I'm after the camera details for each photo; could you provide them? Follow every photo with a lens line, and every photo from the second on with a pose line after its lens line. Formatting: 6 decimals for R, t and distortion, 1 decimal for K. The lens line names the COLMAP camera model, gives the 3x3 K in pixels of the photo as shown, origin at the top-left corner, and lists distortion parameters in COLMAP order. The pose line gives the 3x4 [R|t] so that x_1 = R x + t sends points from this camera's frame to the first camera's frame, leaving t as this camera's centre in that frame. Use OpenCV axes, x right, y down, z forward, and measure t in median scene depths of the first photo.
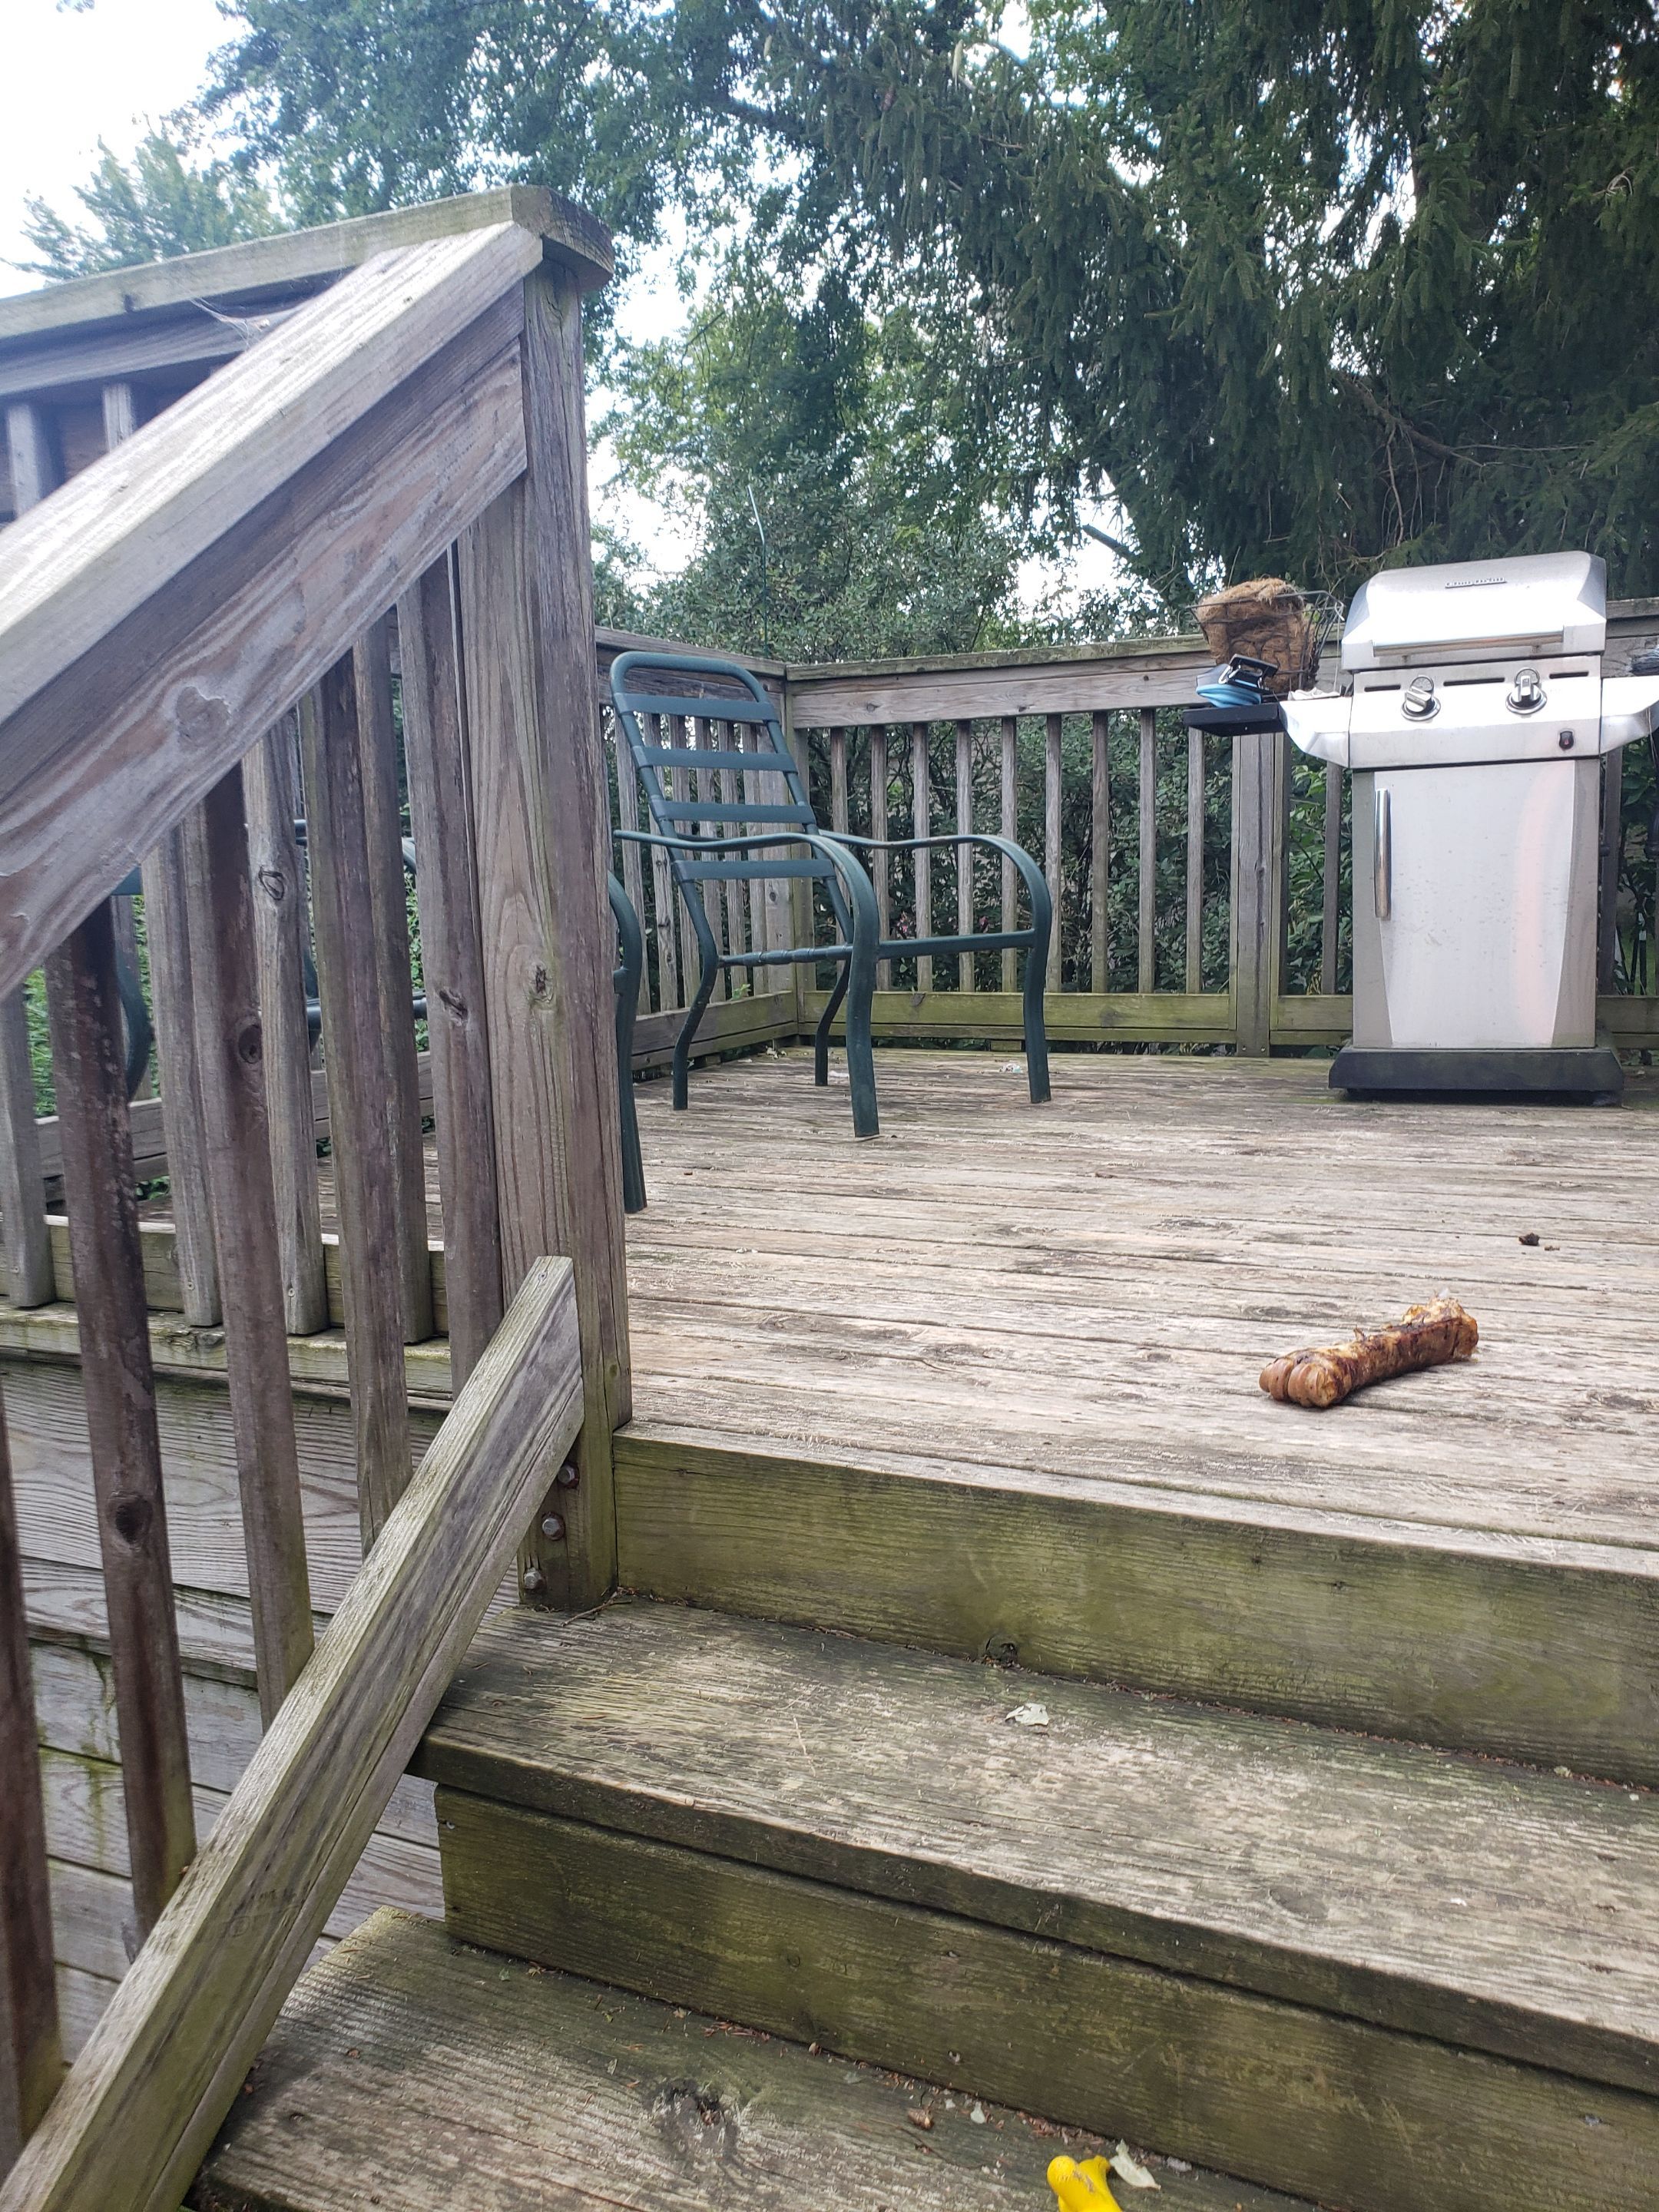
lens RADIAL K [[1610.4, 0, 893.0], [0, 1610.4, 1094.9], [0, 0, 1]] dist [-0.011891, 0.031502]
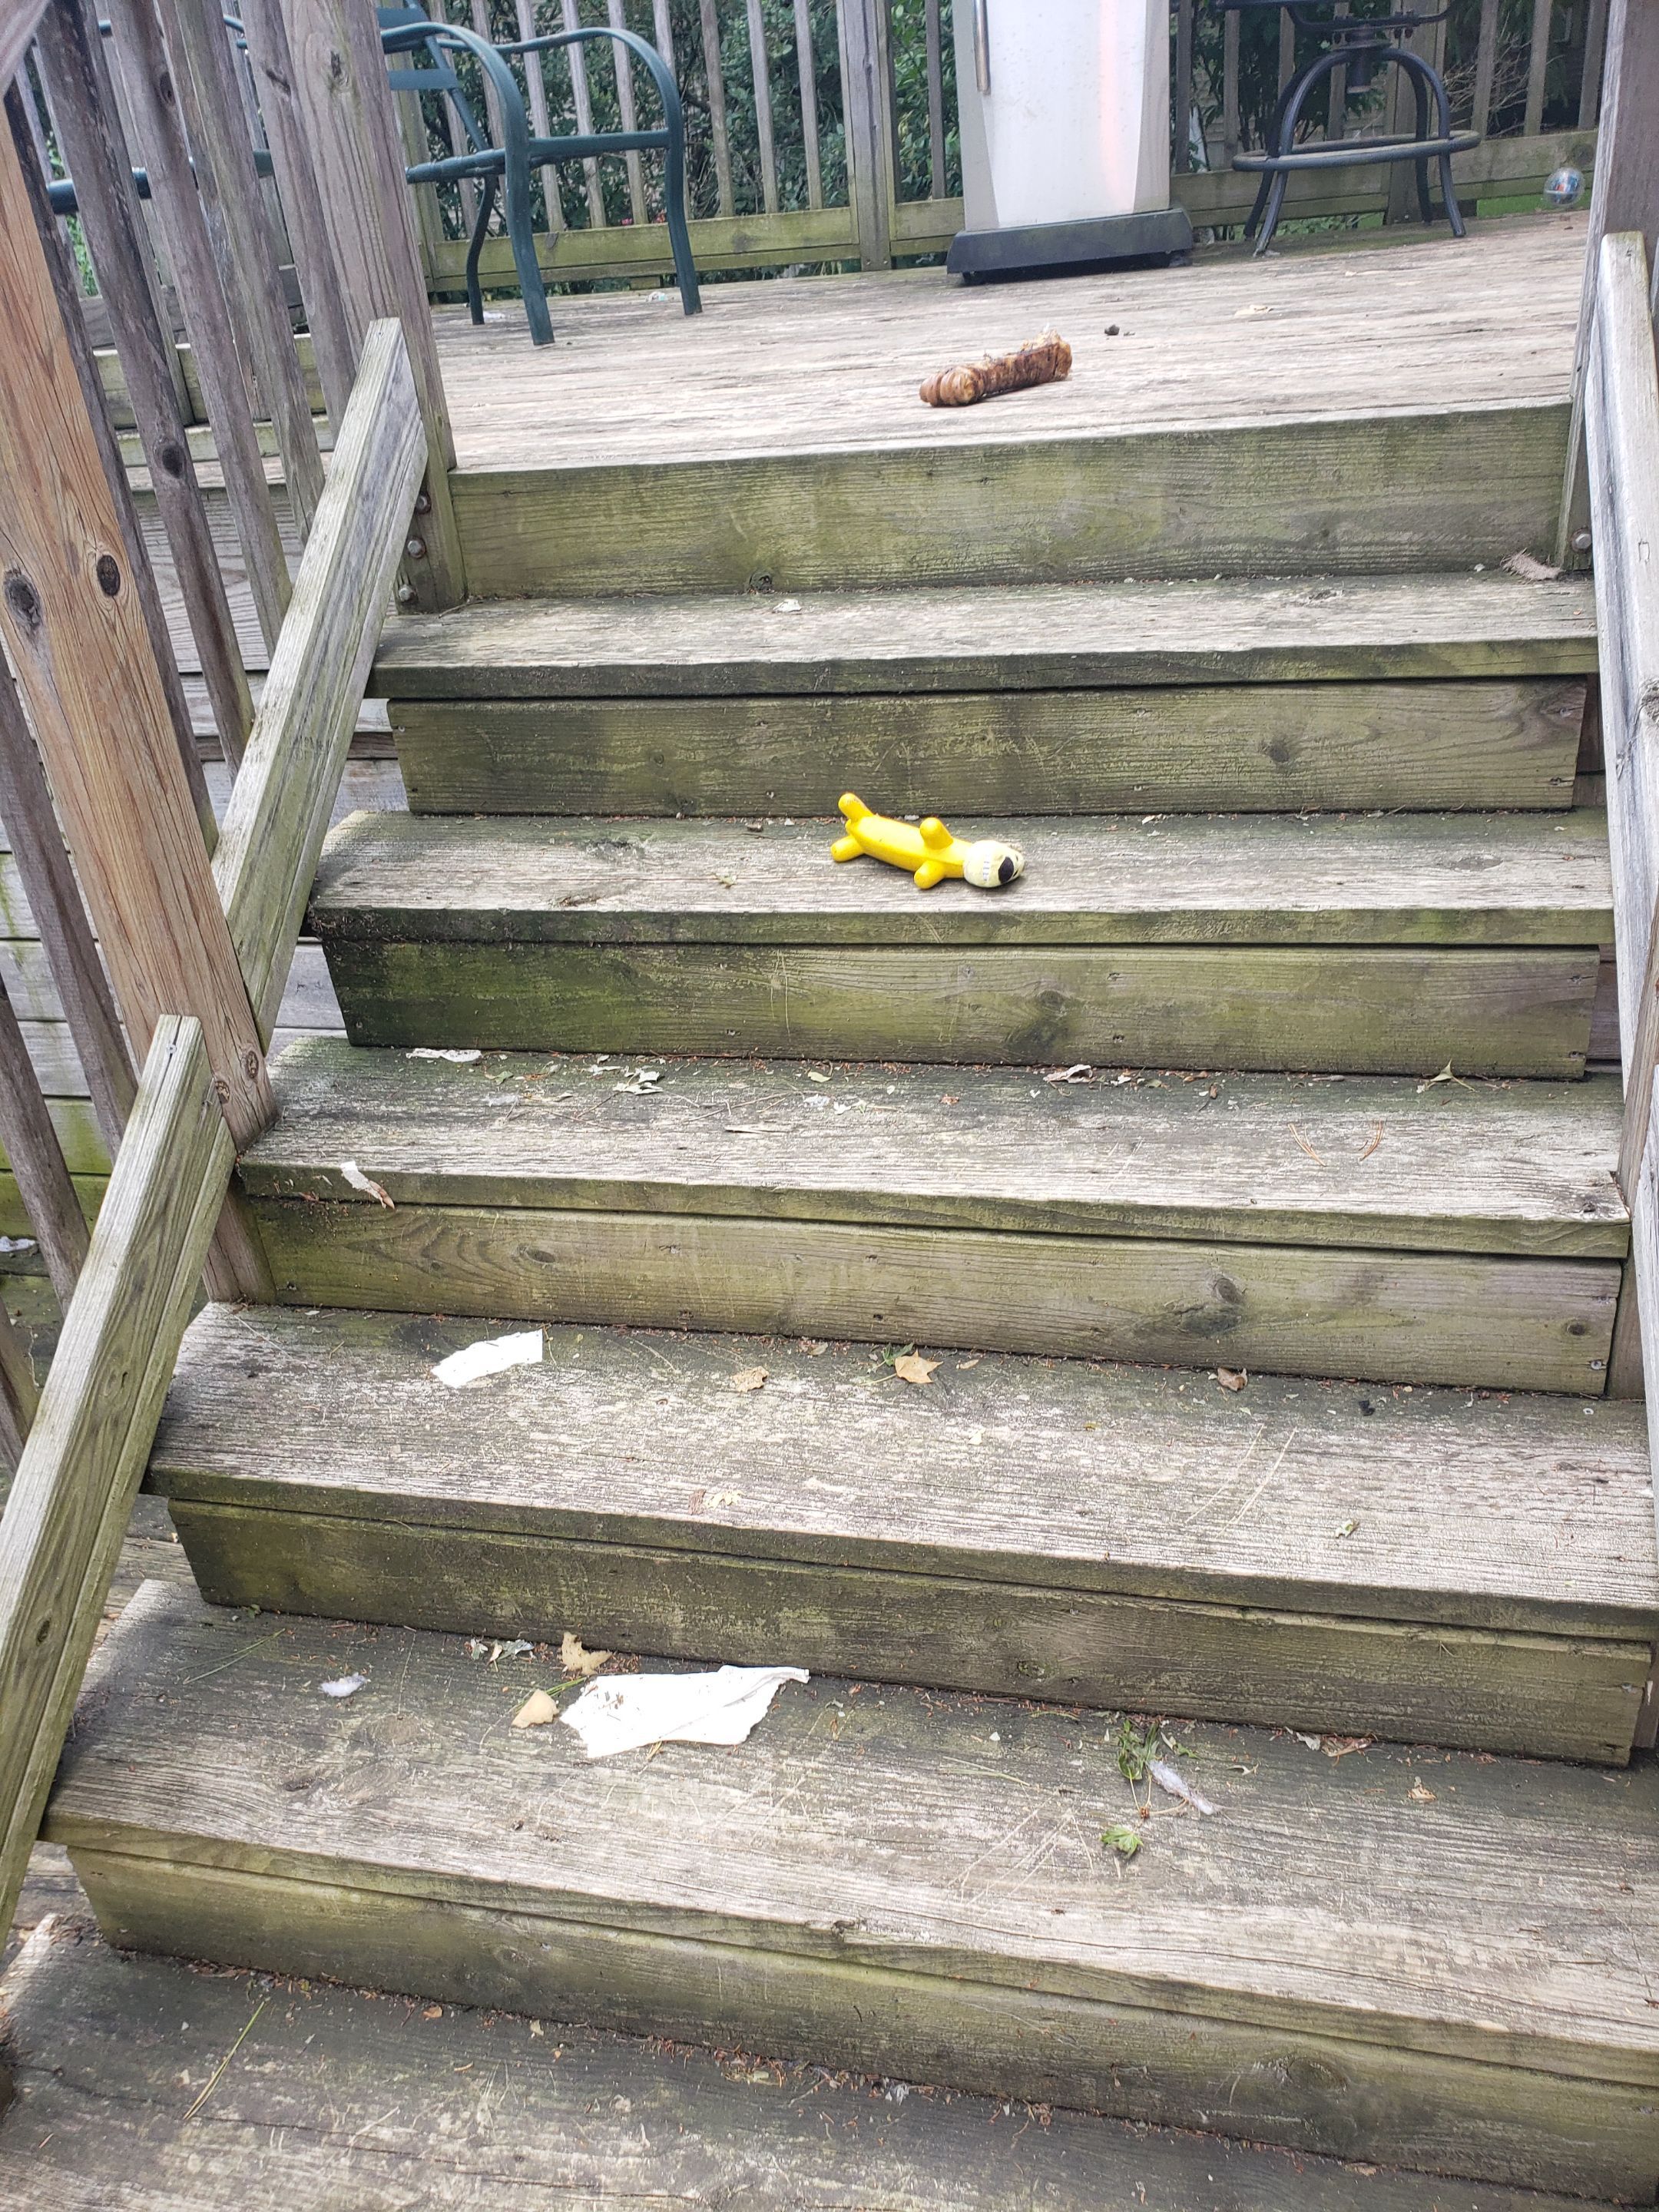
lens RADIAL K [[1670.6, 0, 823.9], [0, 1670.6, 1104.7], [0, 0, 1]] dist [-0.003813, 0.033779]
pose [[0.975802, -0.151870, 0.157312, -0.179852], [0.089610, 0.934003, 0.345845, 0.265351], [-0.199453, -0.323379, 0.925011, -0.532570]]
